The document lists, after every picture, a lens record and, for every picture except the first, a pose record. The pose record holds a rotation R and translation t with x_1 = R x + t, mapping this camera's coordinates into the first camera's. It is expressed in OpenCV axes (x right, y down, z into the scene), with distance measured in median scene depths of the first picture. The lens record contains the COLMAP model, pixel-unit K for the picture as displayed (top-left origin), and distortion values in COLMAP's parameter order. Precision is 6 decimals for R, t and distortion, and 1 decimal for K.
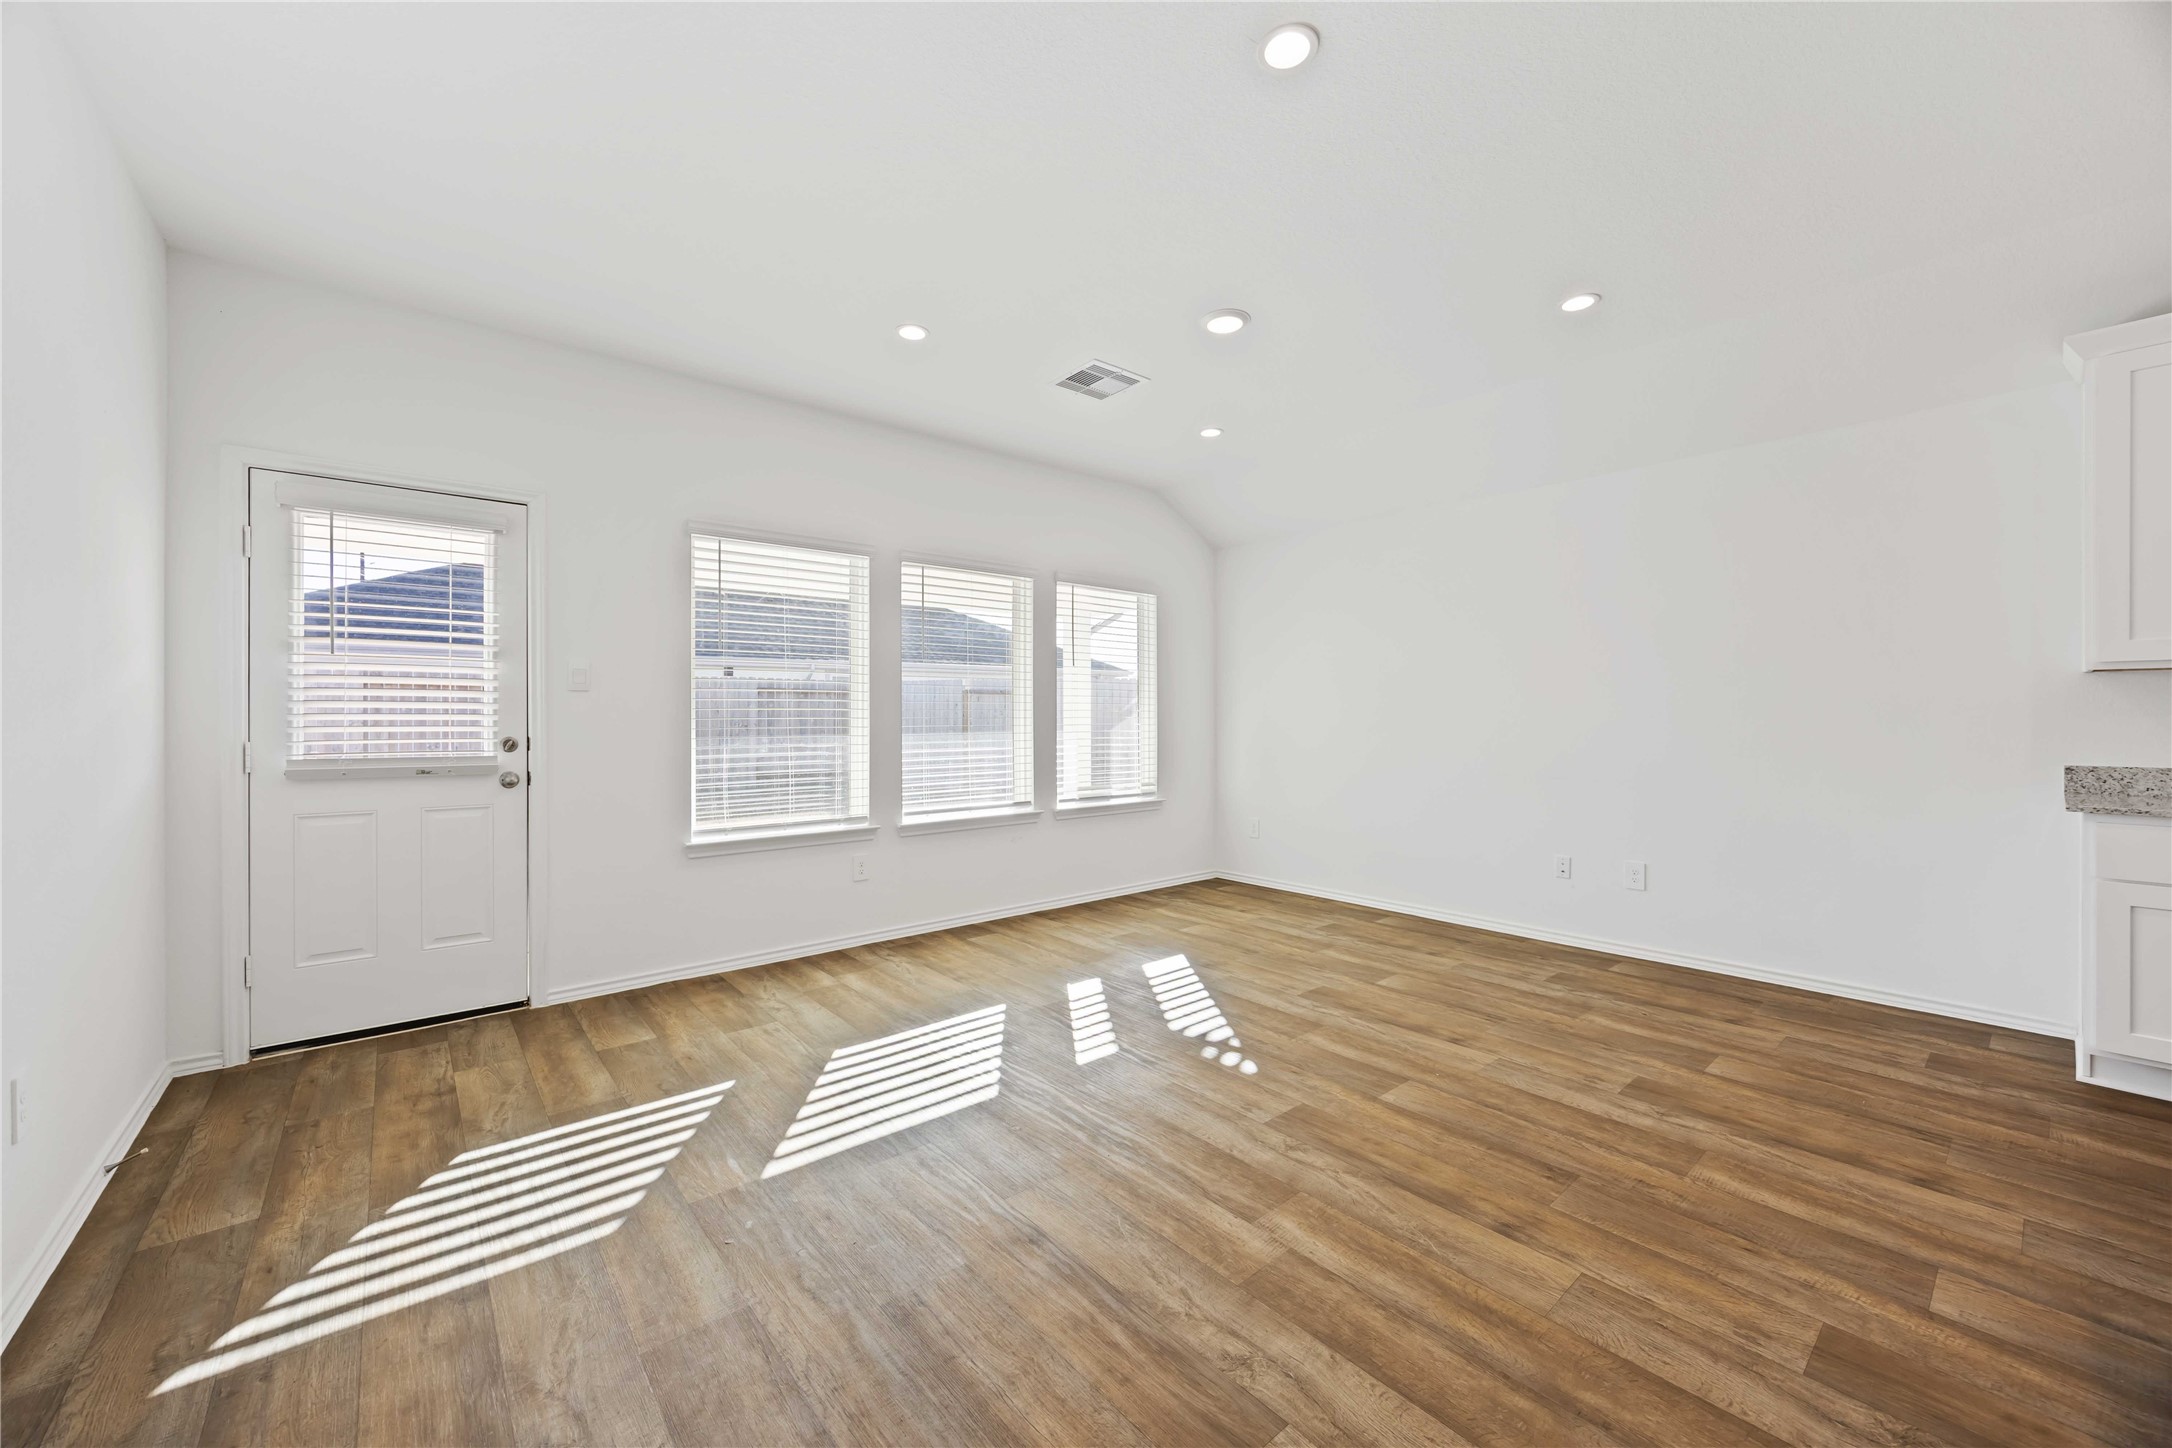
lens RADIAL K [[821.6, 0, 1078.6], [0, 821.6, 720.7], [0, 0, 1]] dist [-0.002258, 0.000321]
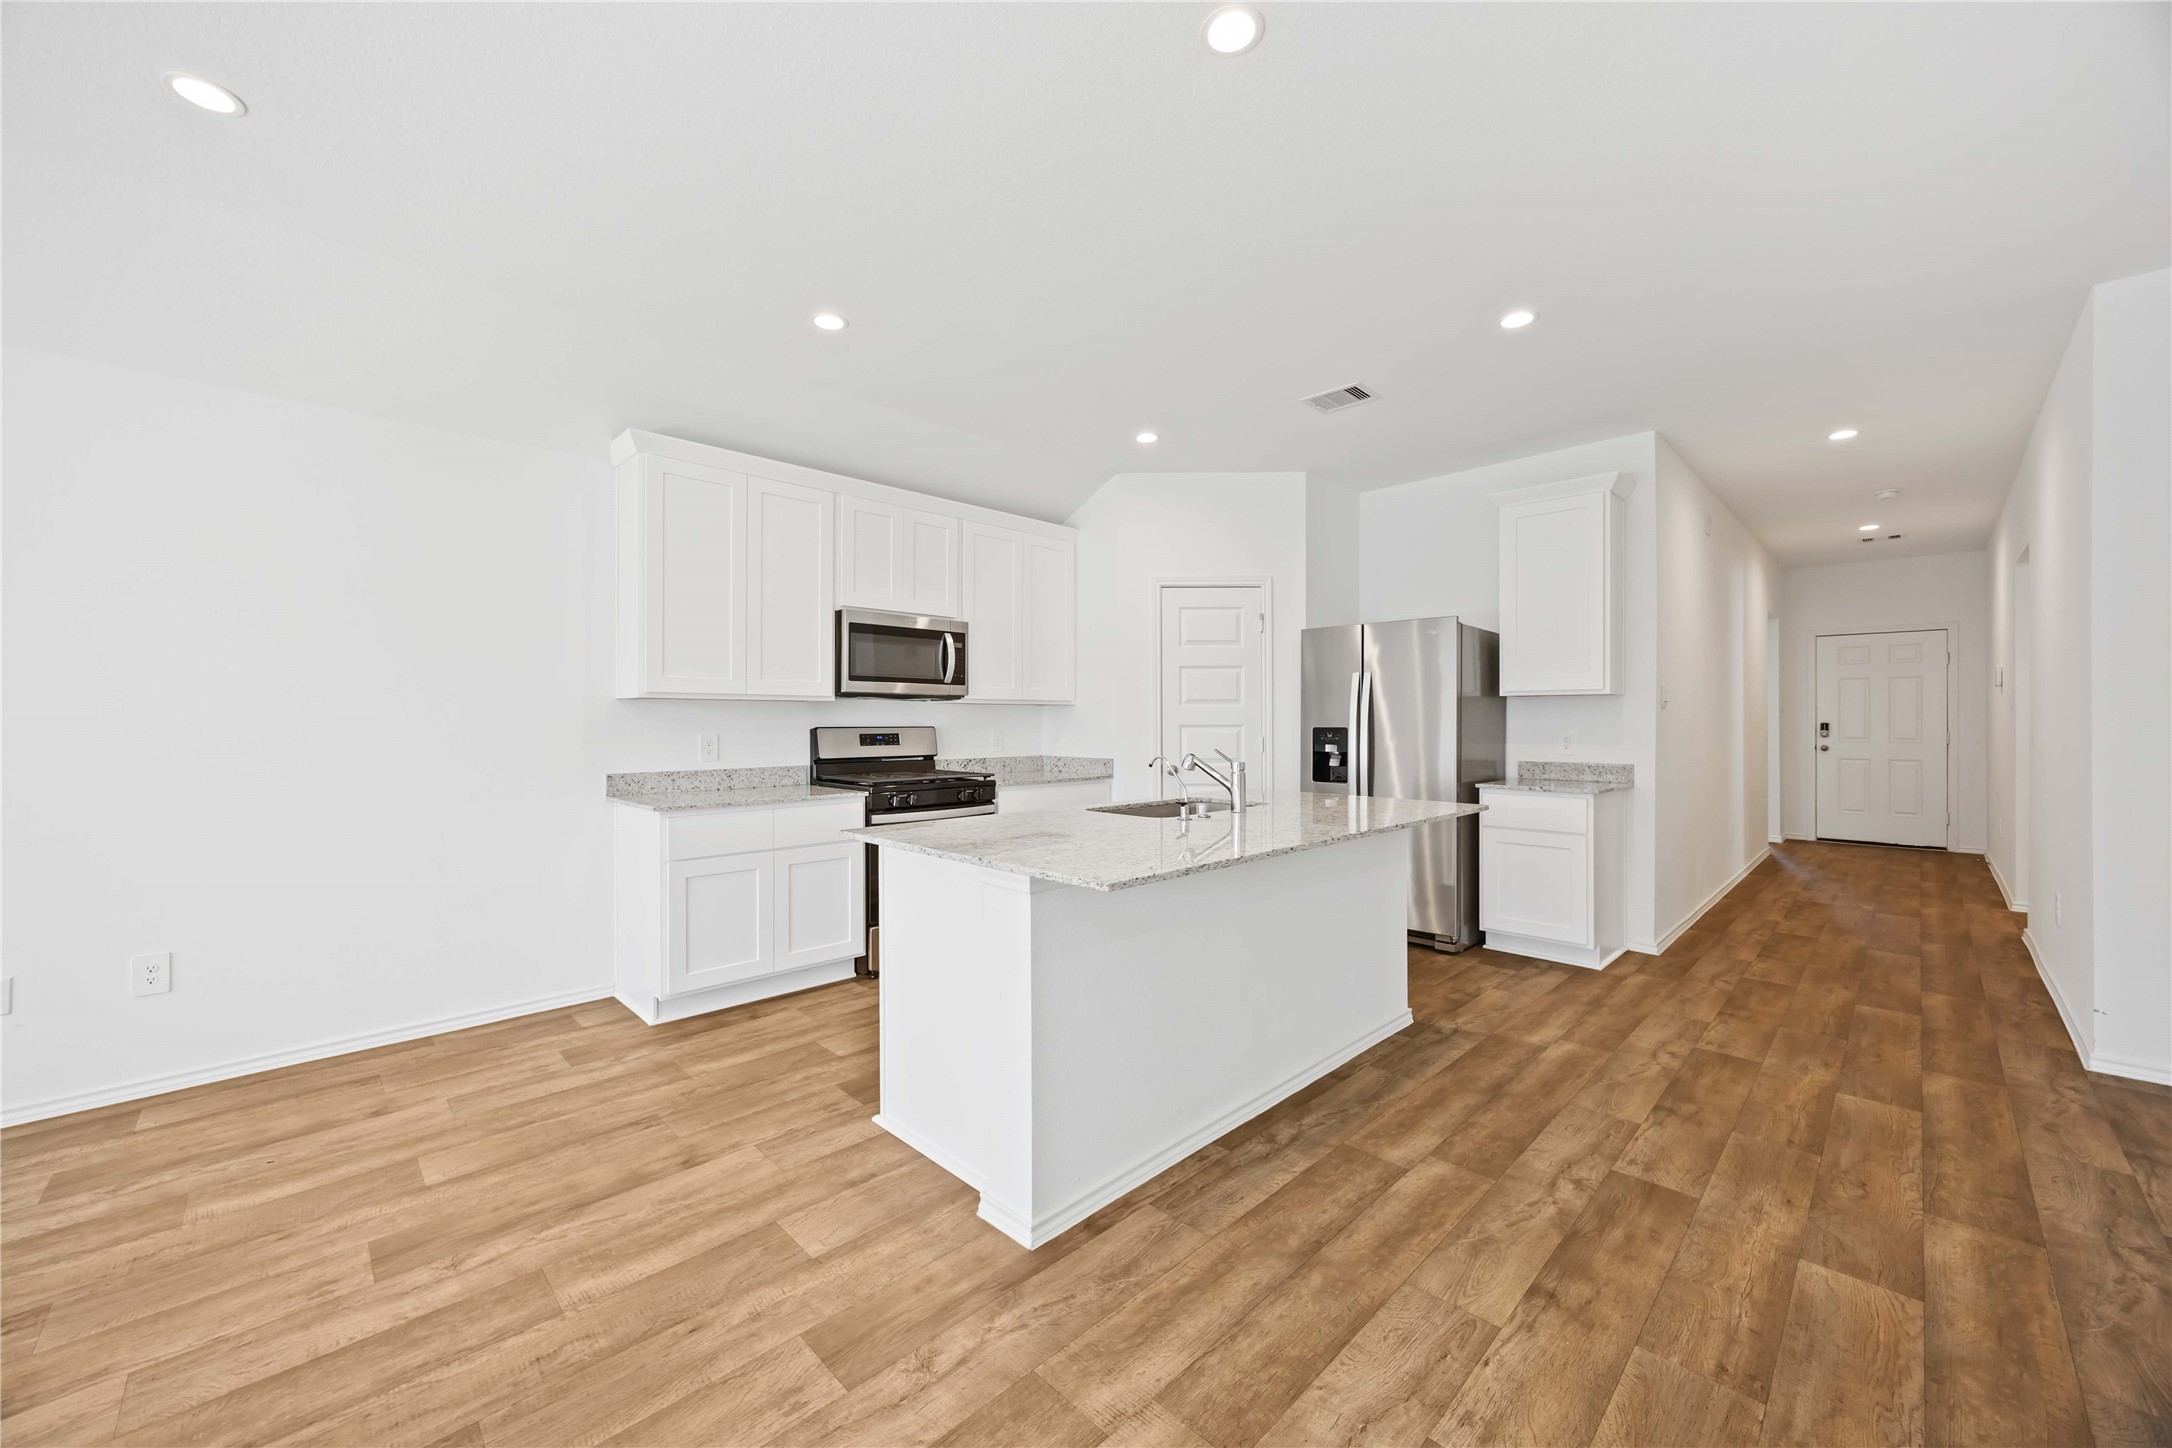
lens RADIAL K [[821.6, 0, 1091.1], [0, 821.6, 721.0], [0, 0, 1]] dist [-0.002258, 0.000321]
pose [[-0.084175, 0.003722, 0.996444, -0.105490], [0.007119, 0.999970, -0.003134, -0.020651], [-0.996426, 0.006830, -0.084199, 0.507418]]
